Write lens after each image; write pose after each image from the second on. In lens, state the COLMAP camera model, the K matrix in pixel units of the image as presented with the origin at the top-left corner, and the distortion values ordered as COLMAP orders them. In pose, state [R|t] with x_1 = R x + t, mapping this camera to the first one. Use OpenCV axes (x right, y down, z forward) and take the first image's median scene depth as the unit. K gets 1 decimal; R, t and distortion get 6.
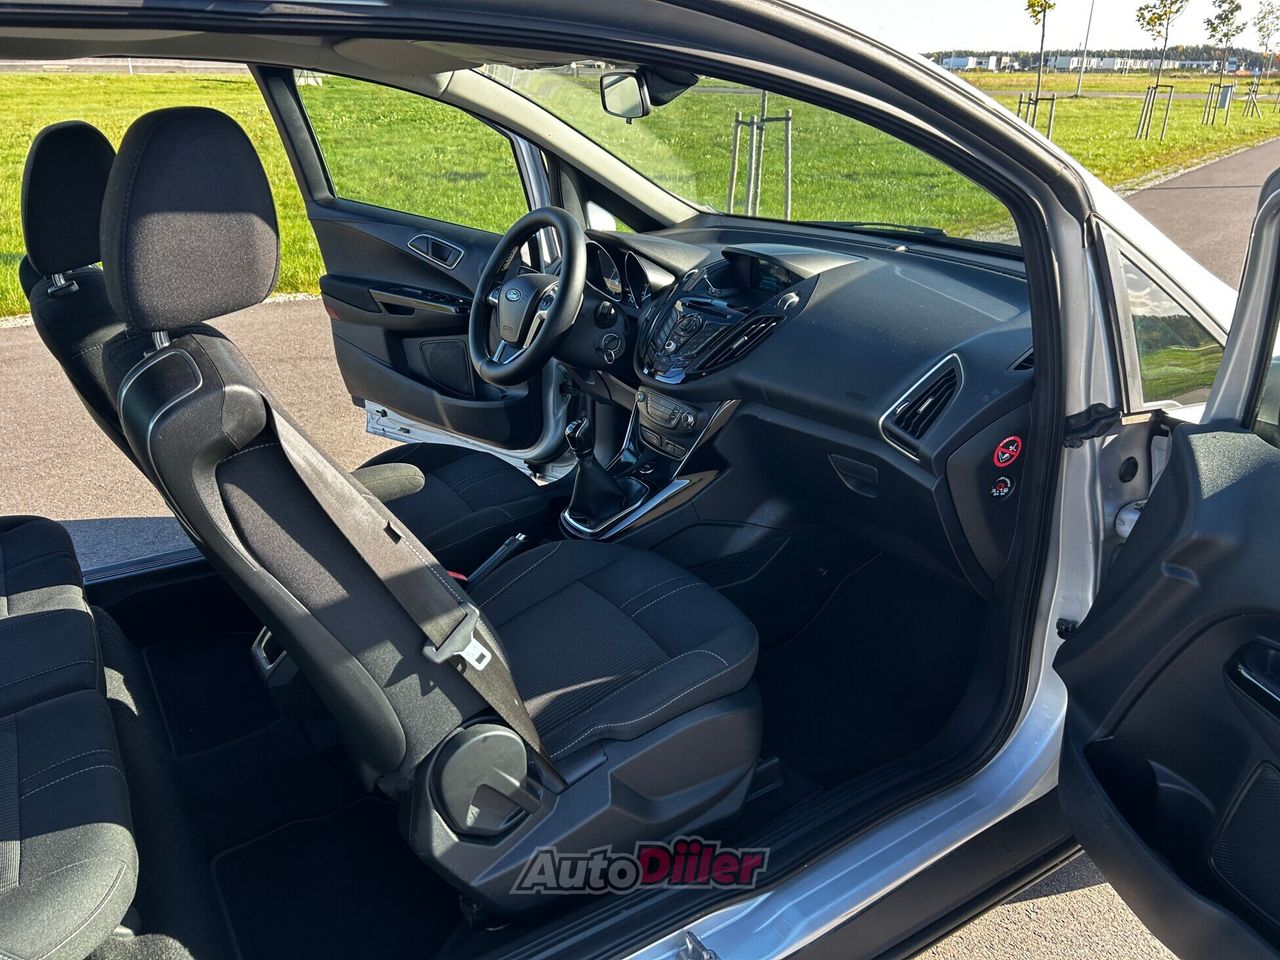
lens RADIAL K [[948.8, 0, 638.6], [0, 948.8, 477.8], [0, 0, 1]] dist [0.020660, -0.000298]
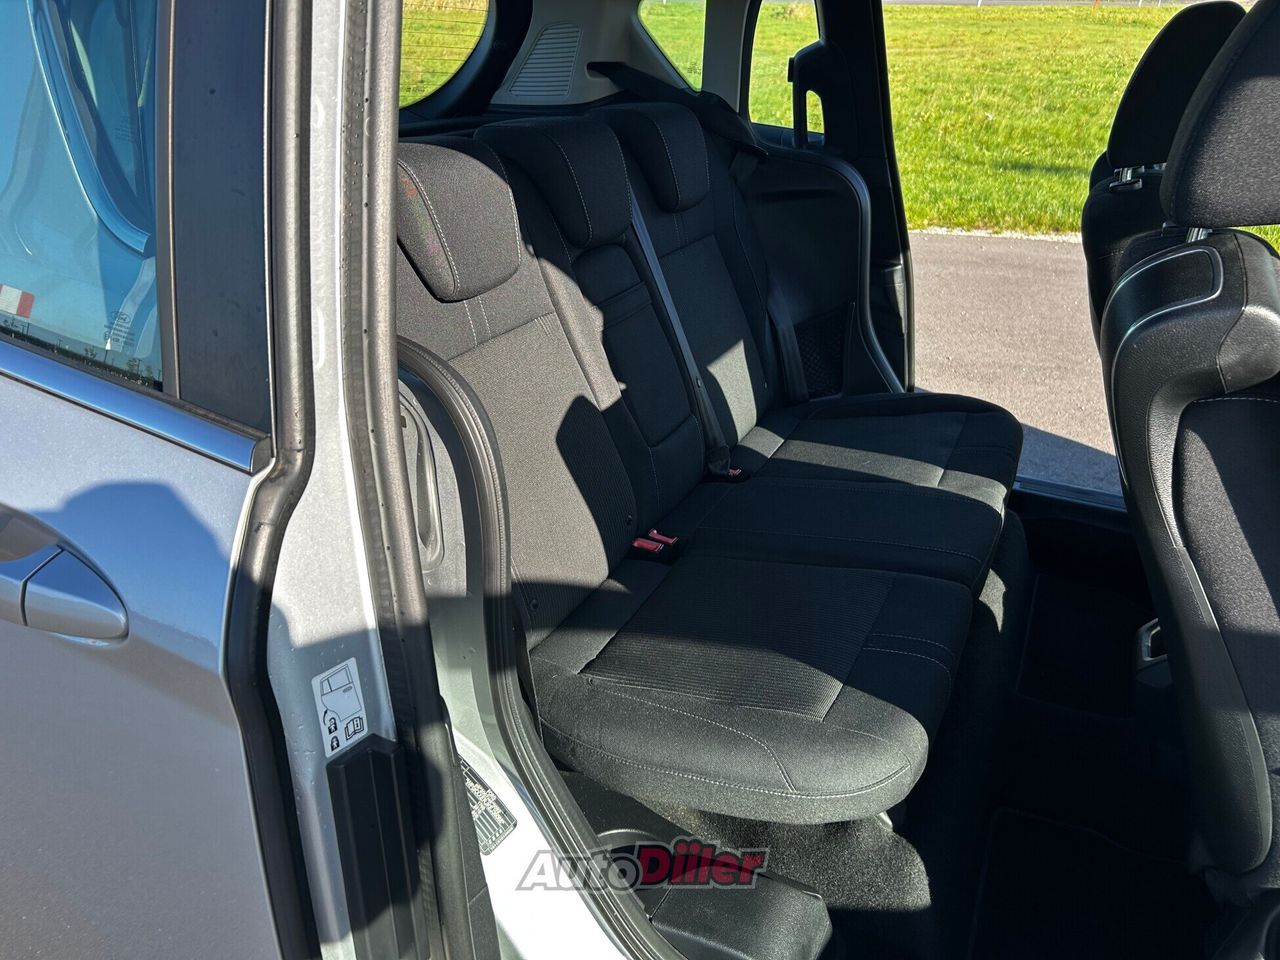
lens RADIAL K [[958.9, 0, 640.0], [0, 958.9, 480.0], [0, 0, 1]] dist [0.007894, 0.000634]
pose [[0.525908, 0.377951, -0.761954, -0.045631], [-0.331352, 0.916111, 0.225715, 0.011912], [0.783343, 0.133770, 0.607024, 0.144837]]
